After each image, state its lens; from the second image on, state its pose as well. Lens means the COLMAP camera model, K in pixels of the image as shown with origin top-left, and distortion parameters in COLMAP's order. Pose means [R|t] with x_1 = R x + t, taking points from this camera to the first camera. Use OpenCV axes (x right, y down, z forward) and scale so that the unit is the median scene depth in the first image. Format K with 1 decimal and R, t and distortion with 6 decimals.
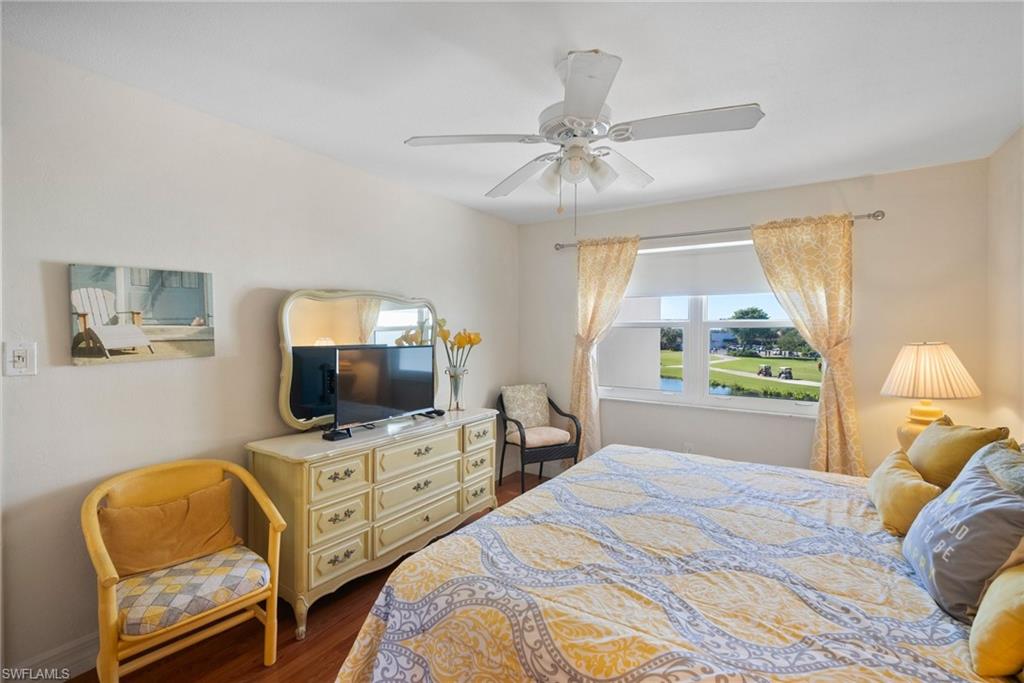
lens RADIAL K [[454.2, 0, 514.8], [0, 454.2, 336.0], [0, 0, 1]] dist [-0.000146, 0.000714]
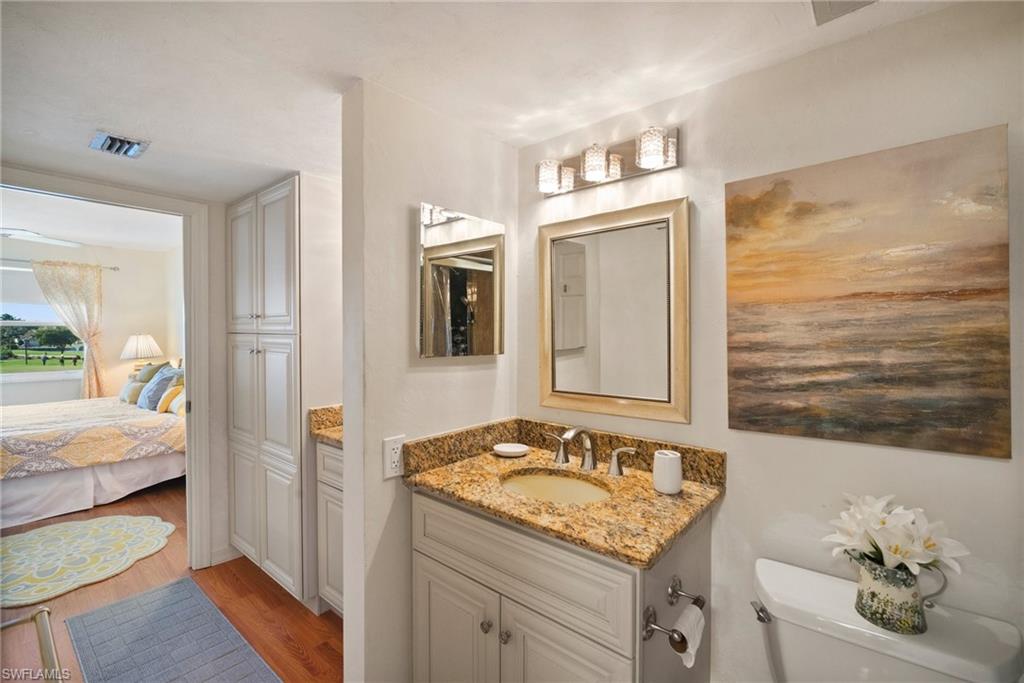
lens RADIAL K [[454.2, 0, 515.2], [0, 454.2, 339.0], [0, 0, 1]] dist [-0.000146, 0.000714]
pose [[0.135252, -0.009822, 0.990763, -0.858700], [0.016881, 0.999829, 0.007608, 0.045887], [-0.990667, 0.015696, 0.135394, -0.910566]]
